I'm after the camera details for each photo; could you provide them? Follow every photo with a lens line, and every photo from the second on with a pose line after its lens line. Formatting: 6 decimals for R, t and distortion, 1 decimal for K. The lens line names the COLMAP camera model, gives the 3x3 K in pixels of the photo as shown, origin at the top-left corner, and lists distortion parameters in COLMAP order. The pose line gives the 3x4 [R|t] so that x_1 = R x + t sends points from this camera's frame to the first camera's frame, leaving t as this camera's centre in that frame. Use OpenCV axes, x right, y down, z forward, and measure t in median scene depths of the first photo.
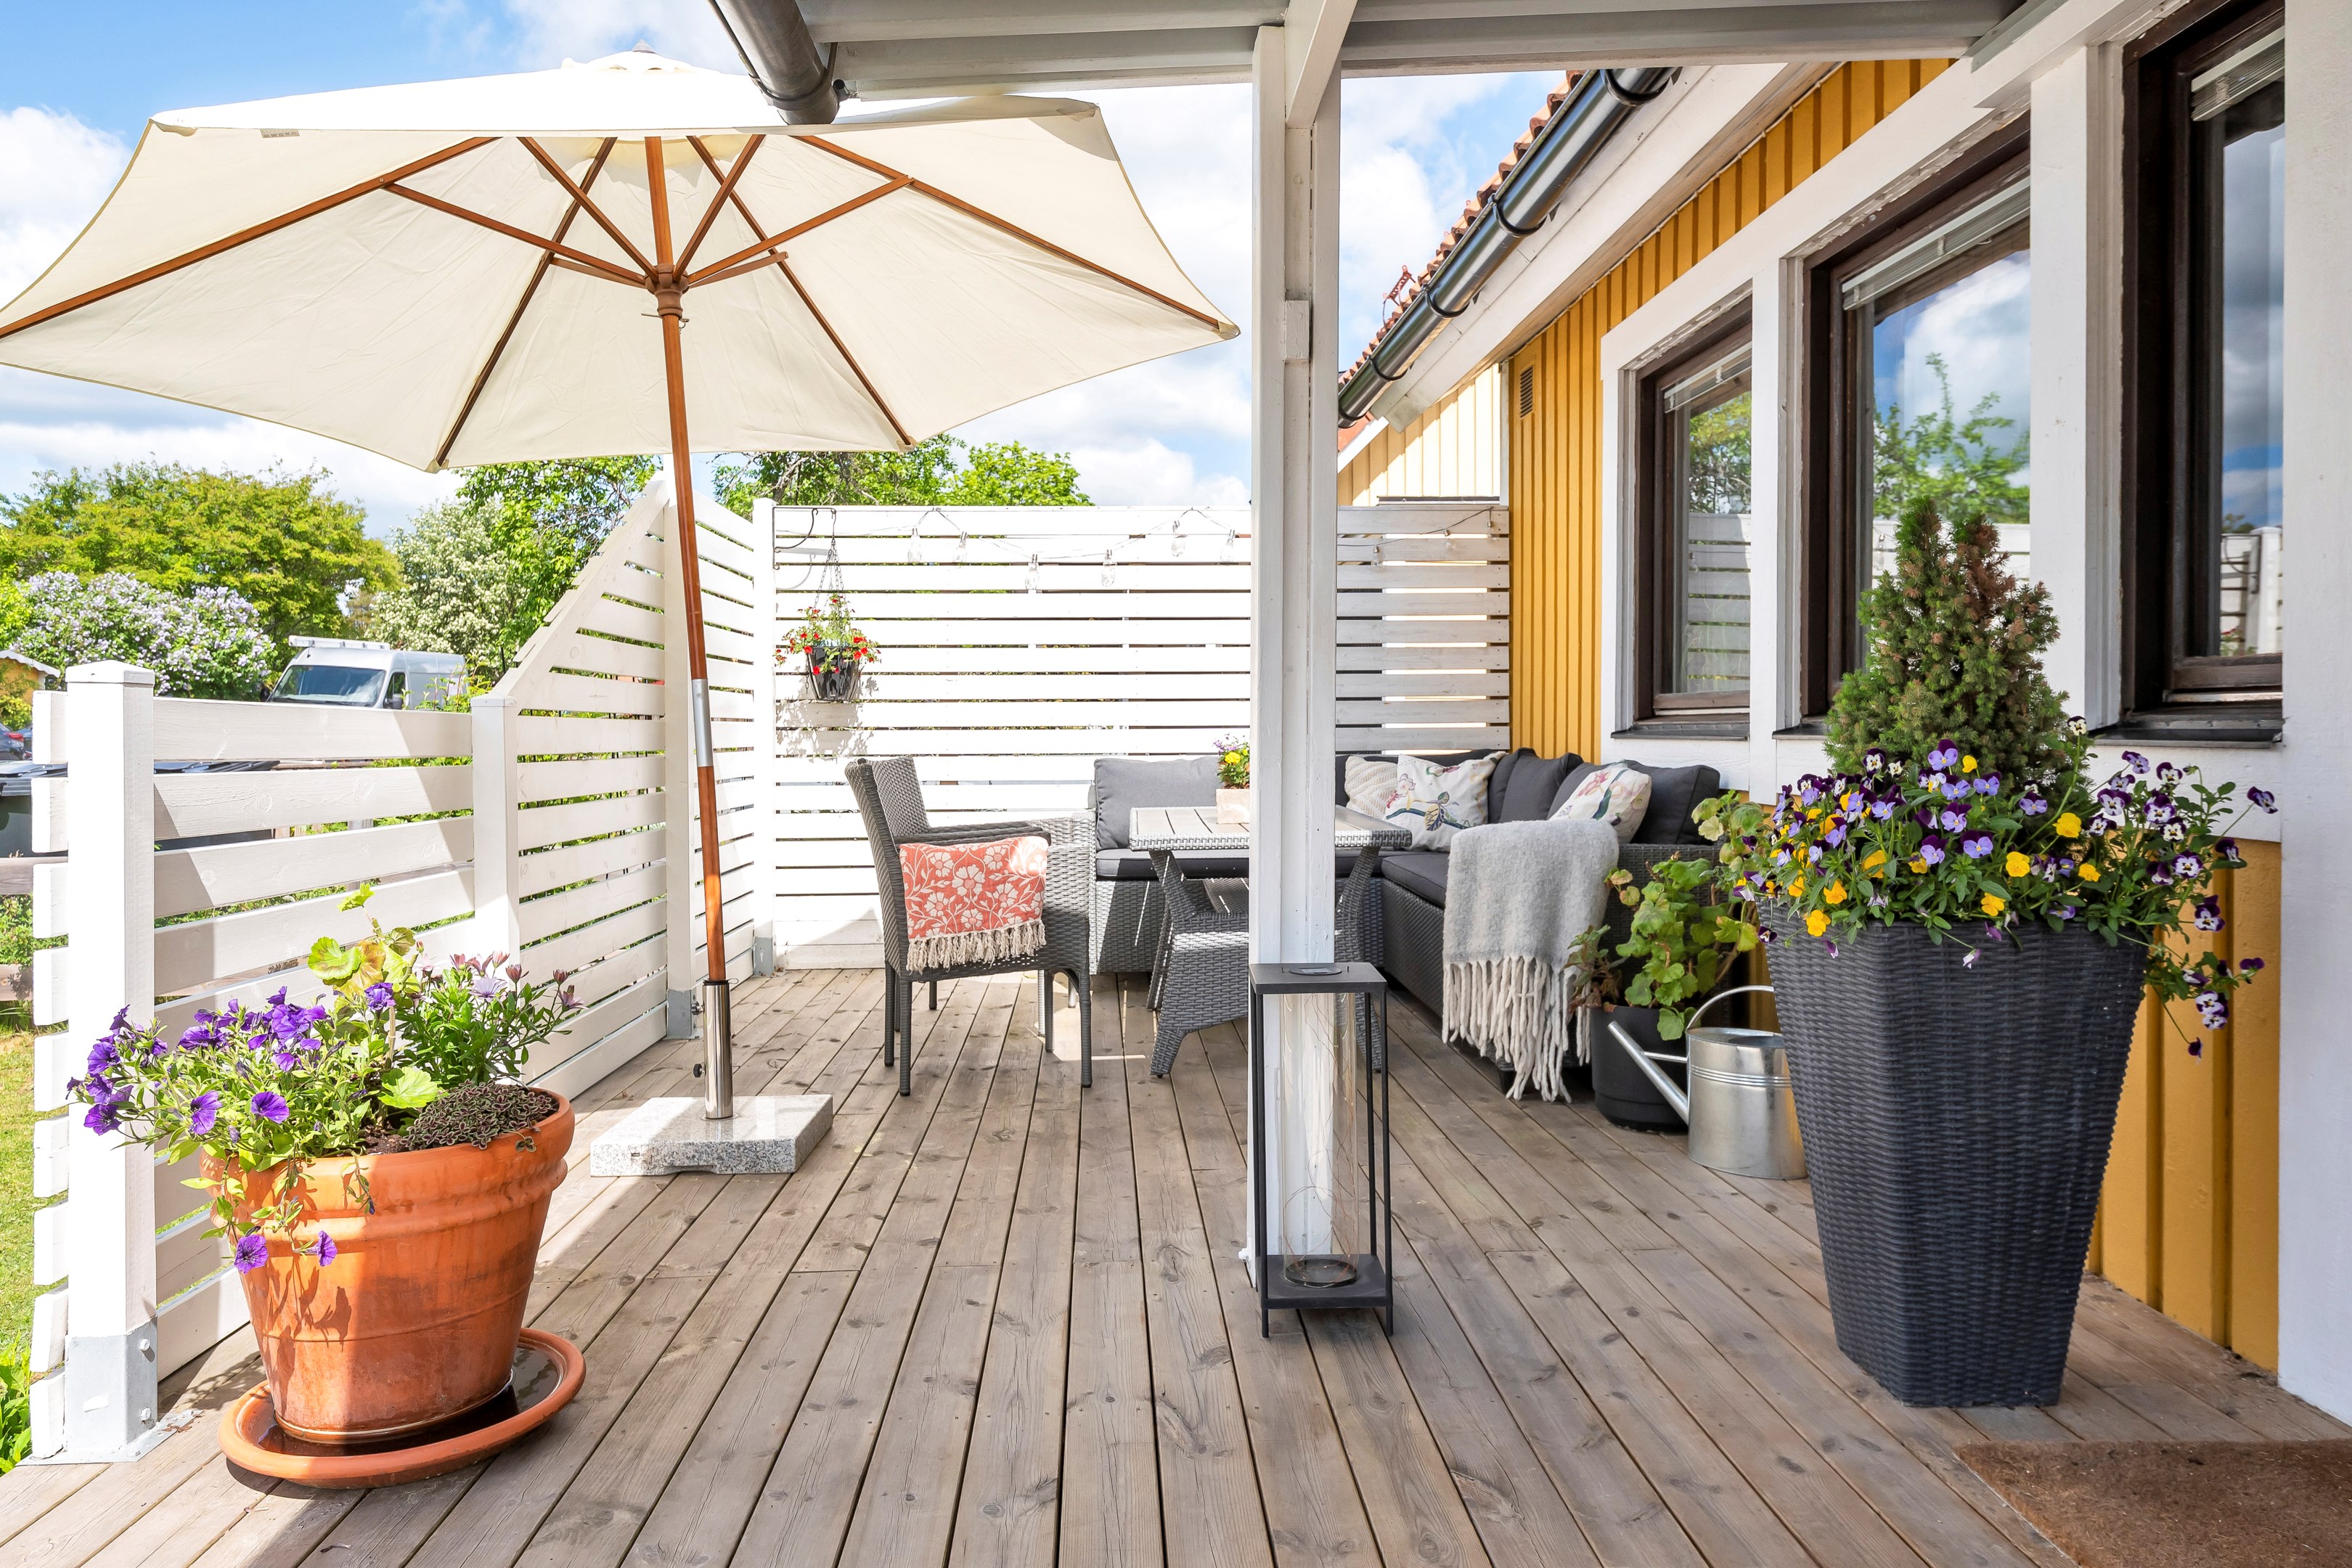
lens RADIAL K [[1490.5, 0, 1196.3], [0, 1490.5, 712.0], [0, 0, 1]] dist [-0.037489, -0.003996]
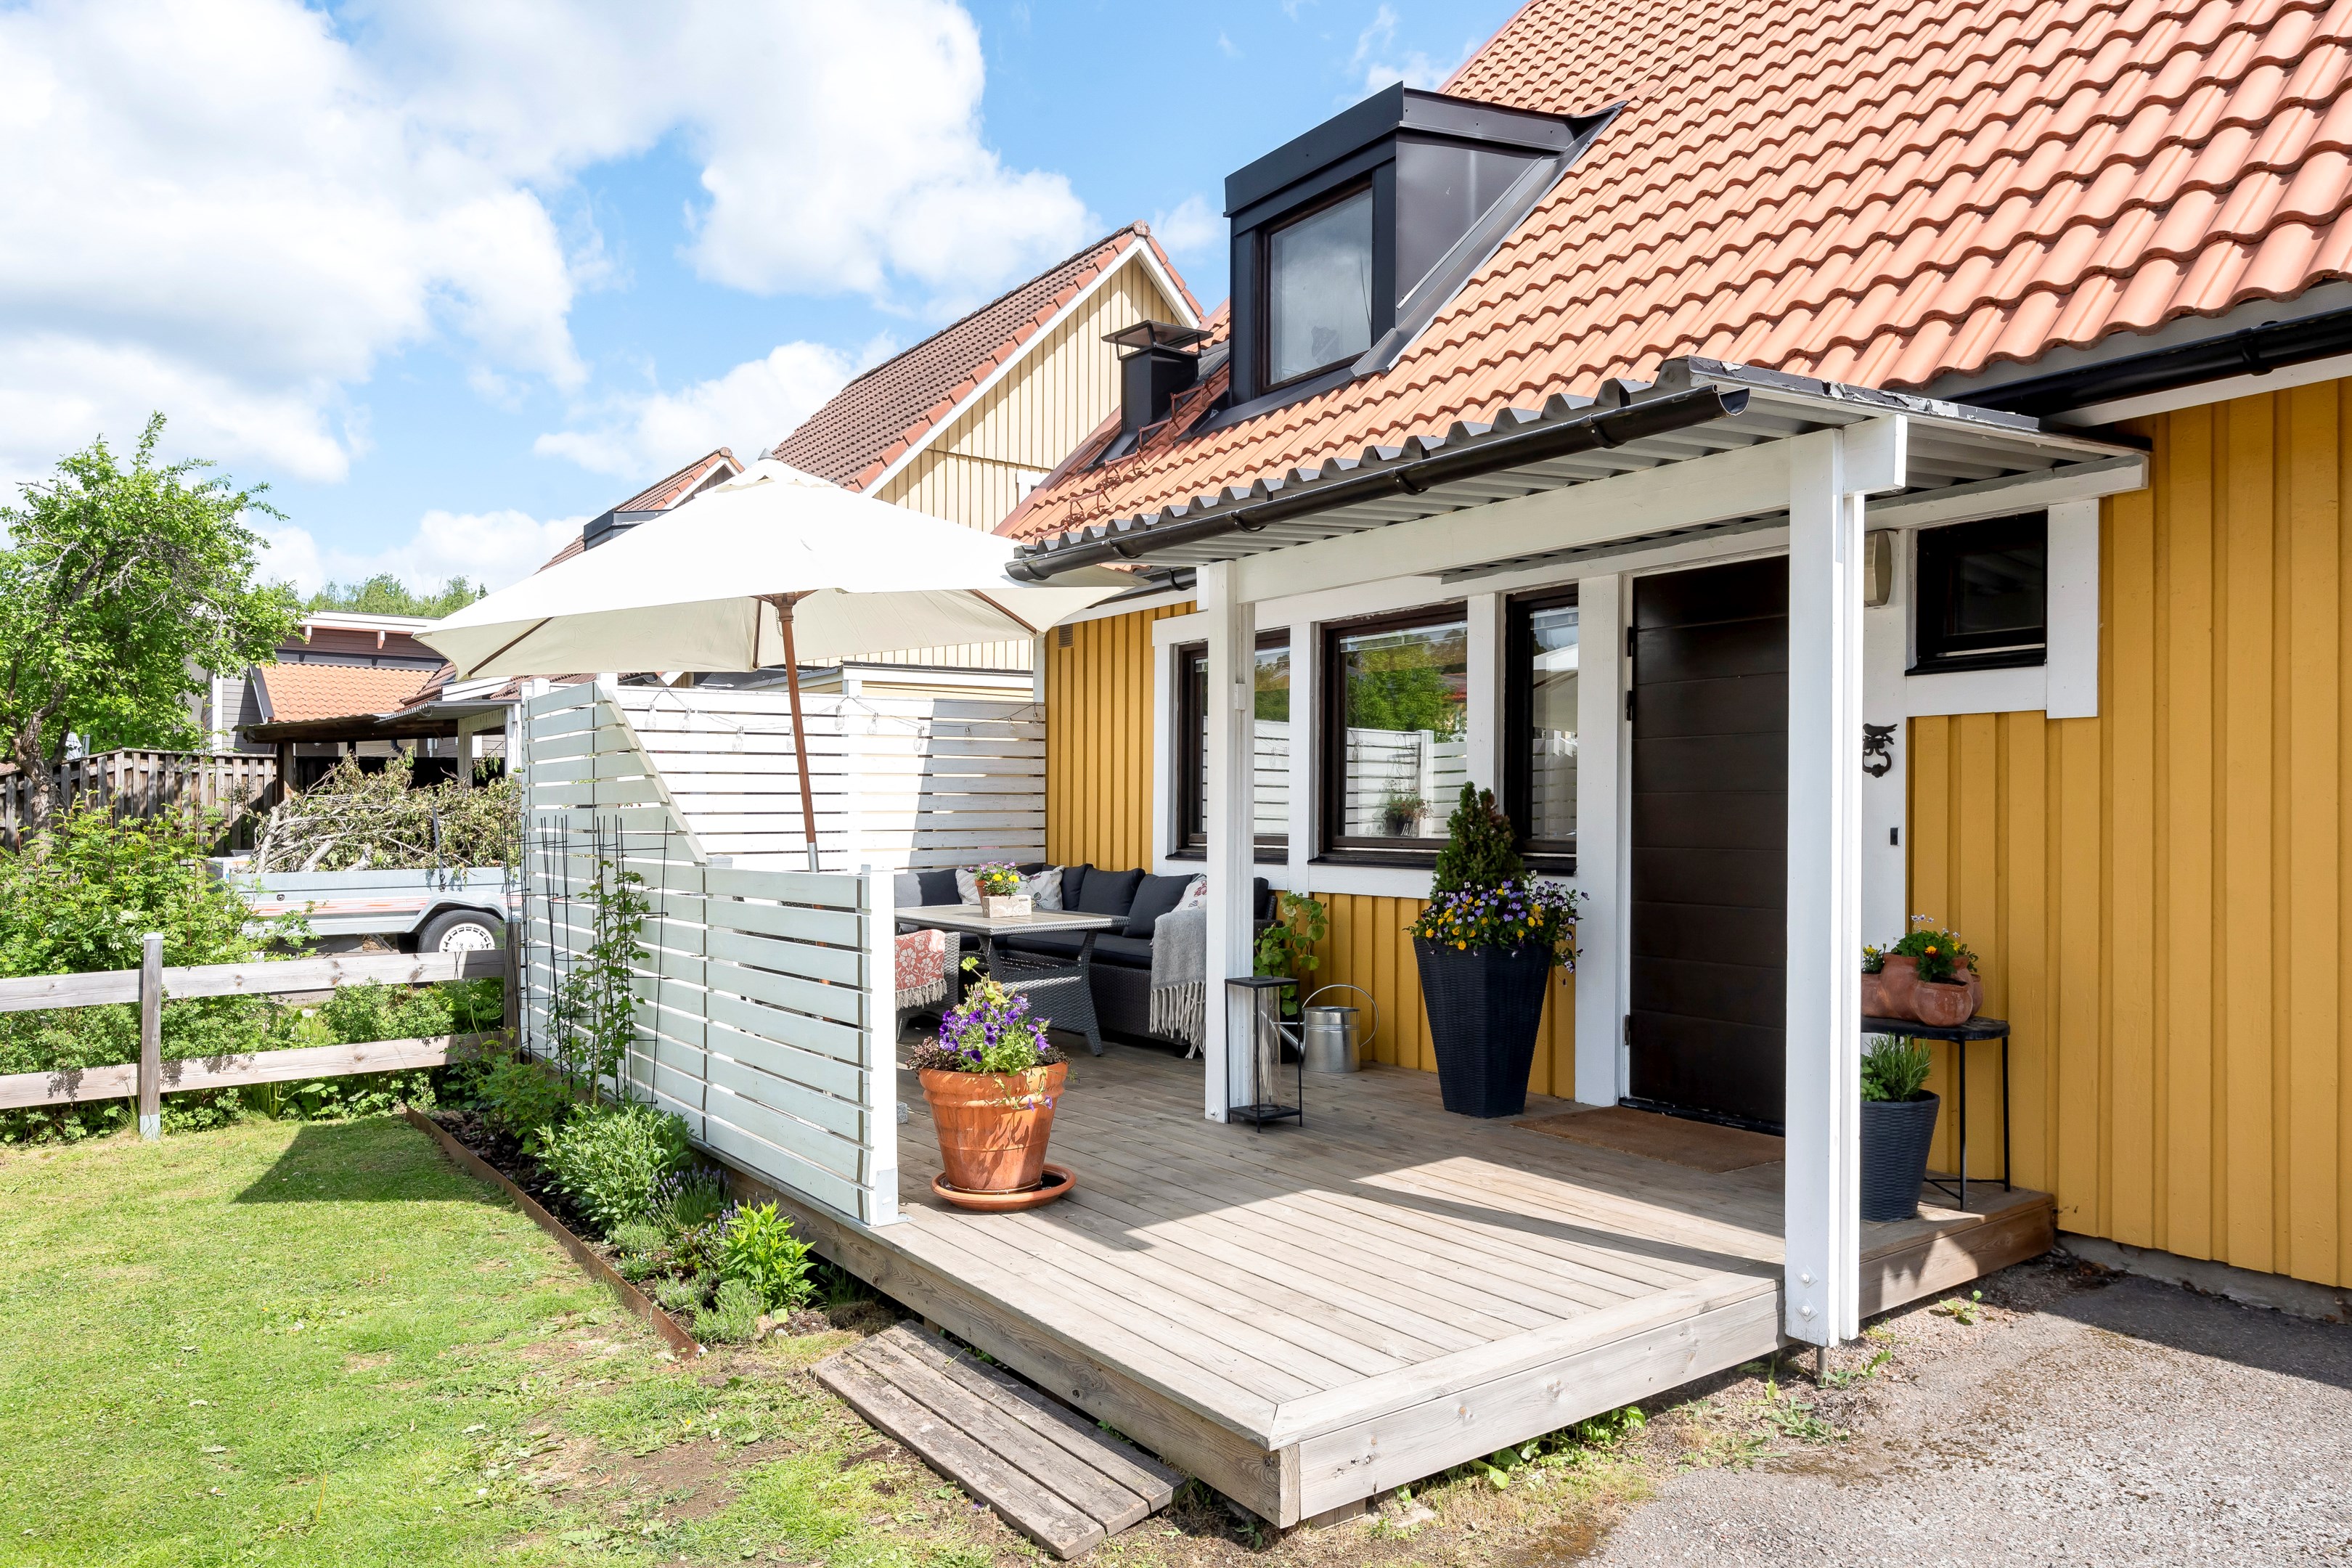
lens RADIAL K [[1506.8, 0, 1189.1], [0, 1506.8, 786.9], [0, 0, 1]] dist [0.005198, -0.003027]
pose [[0.837094, 0.010494, 0.546959, -0.836164], [-0.007741, 0.999943, -0.007336, -0.068976], [-0.547005, 0.001907, 0.837127, -0.588648]]
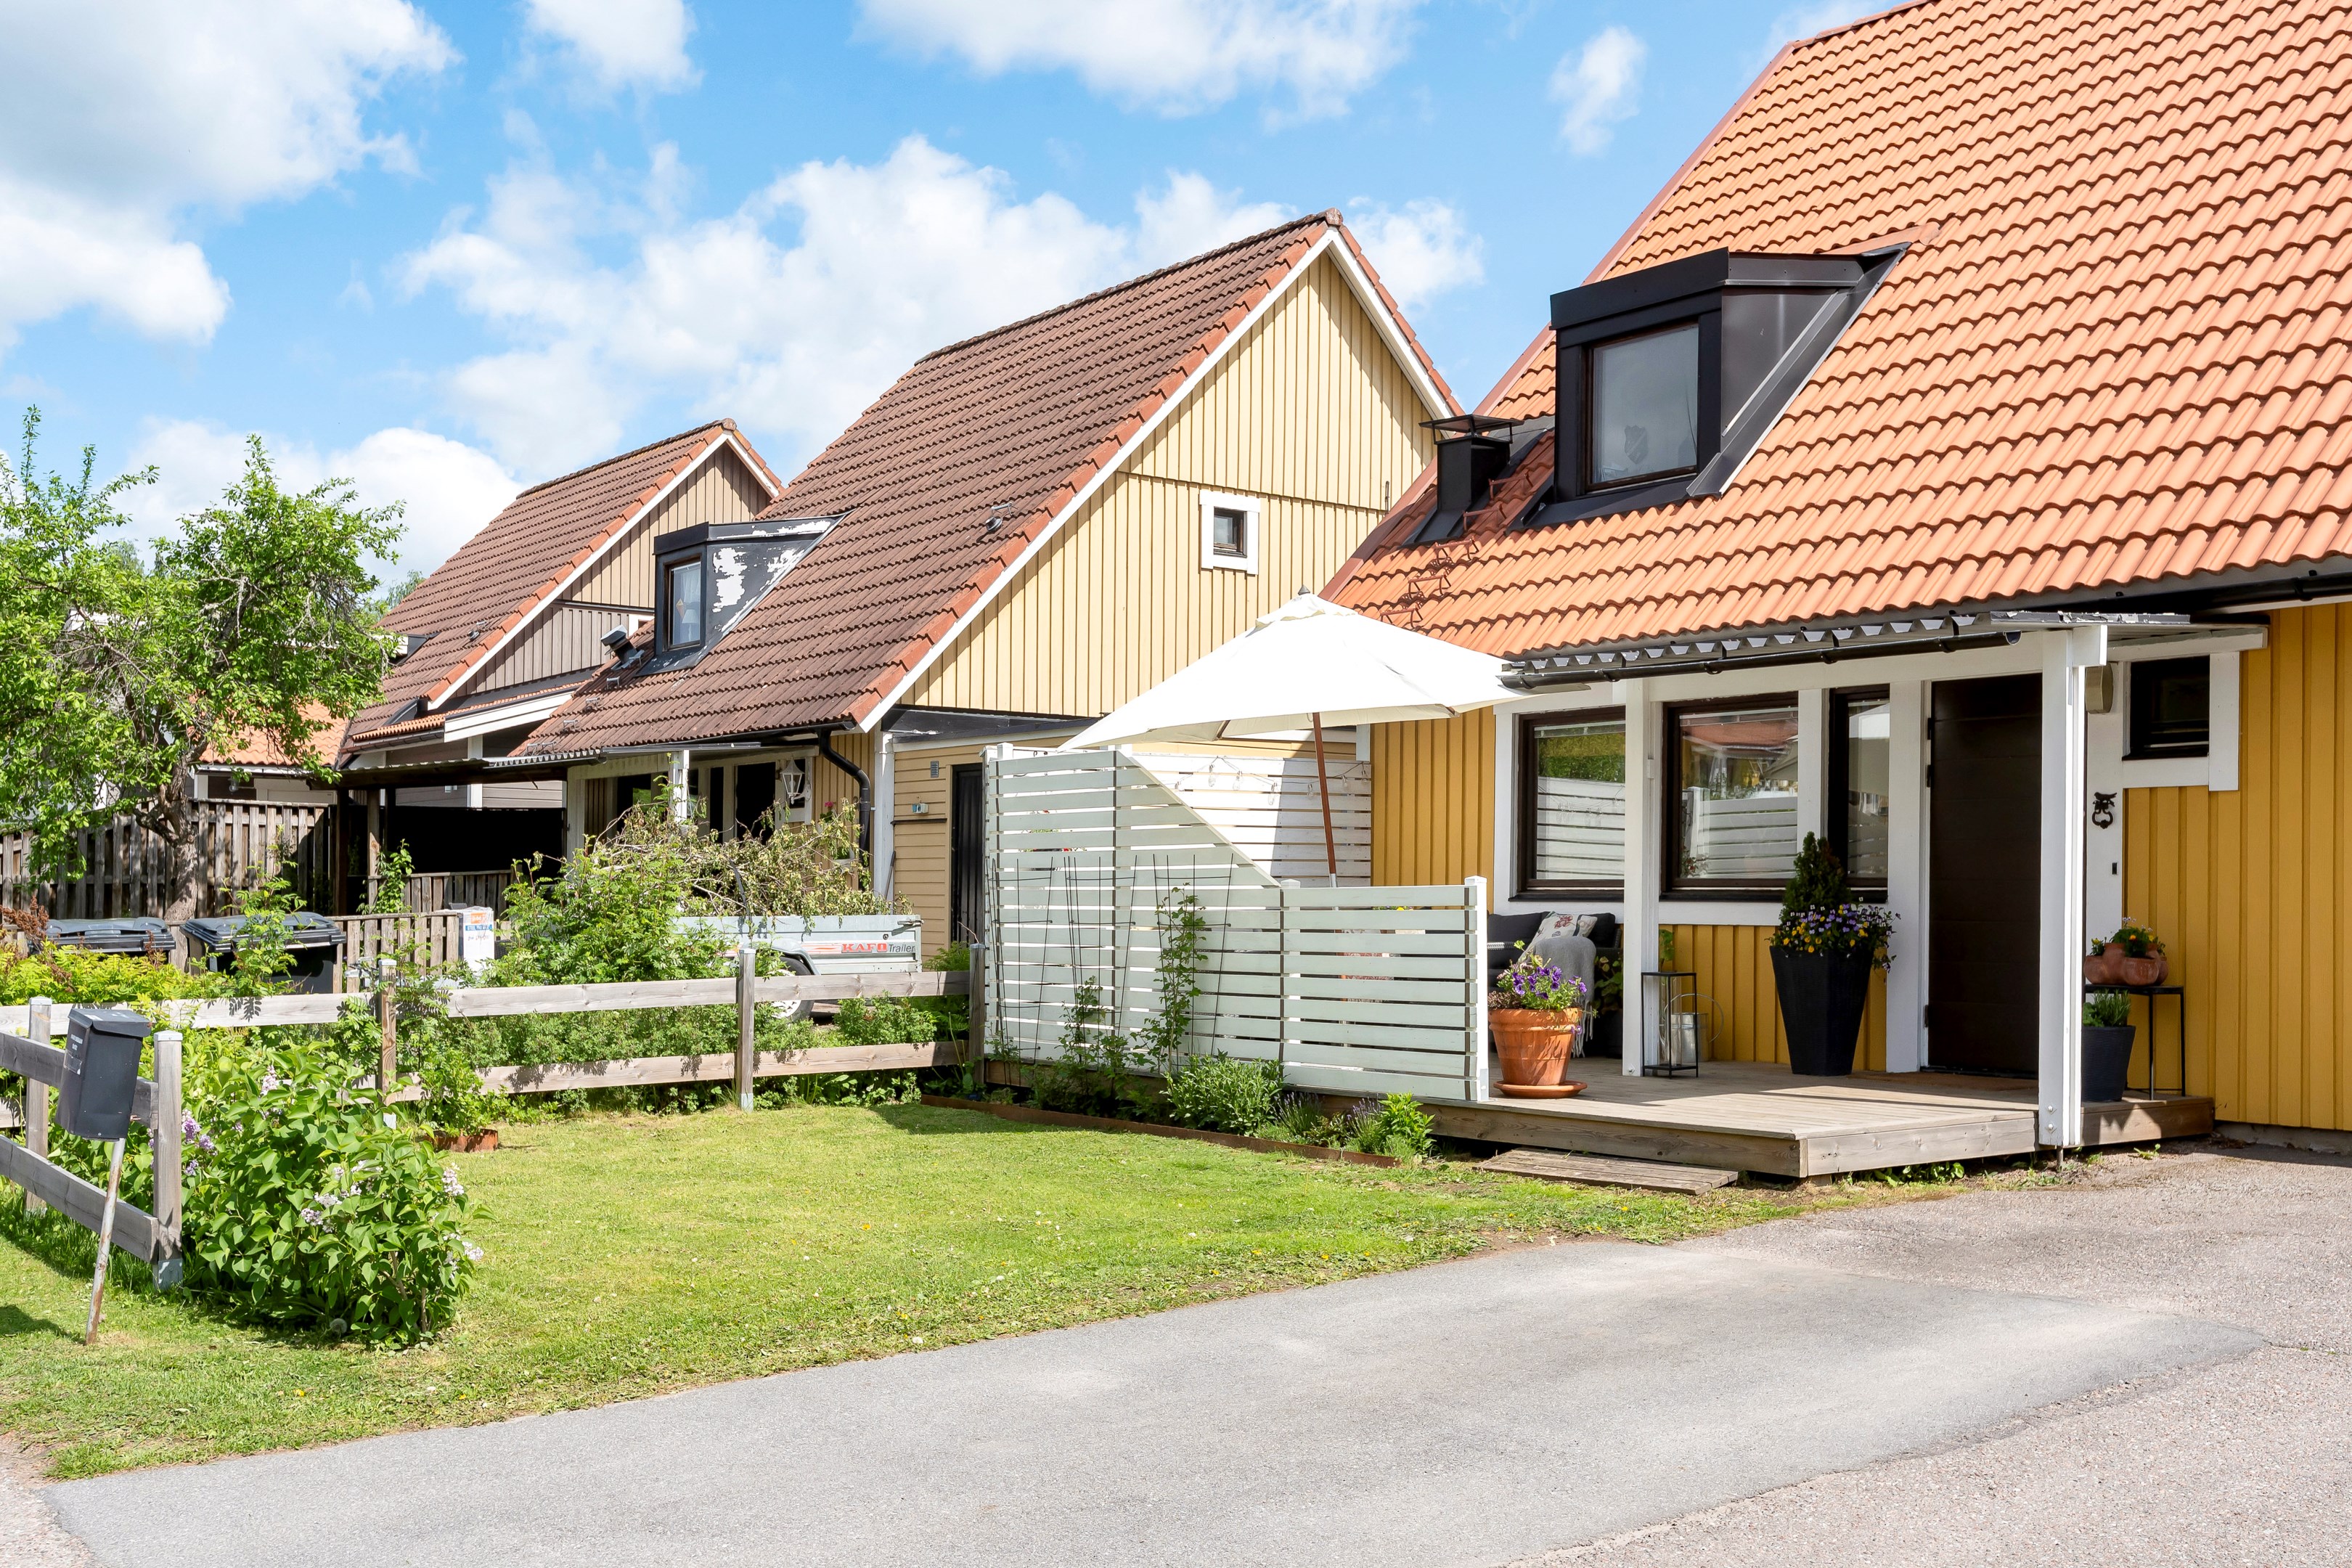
lens RADIAL K [[2297.3, 0, 1190.0], [0, 2297.3, 844.9], [0, 0, 1]] dist [0.001724, 0.000000]
pose [[0.828789, 0.017043, 0.559302, -2.289064], [-0.012286, 0.999849, -0.012261, -0.018282], [-0.559426, 0.003291, 0.828874, -1.642468]]
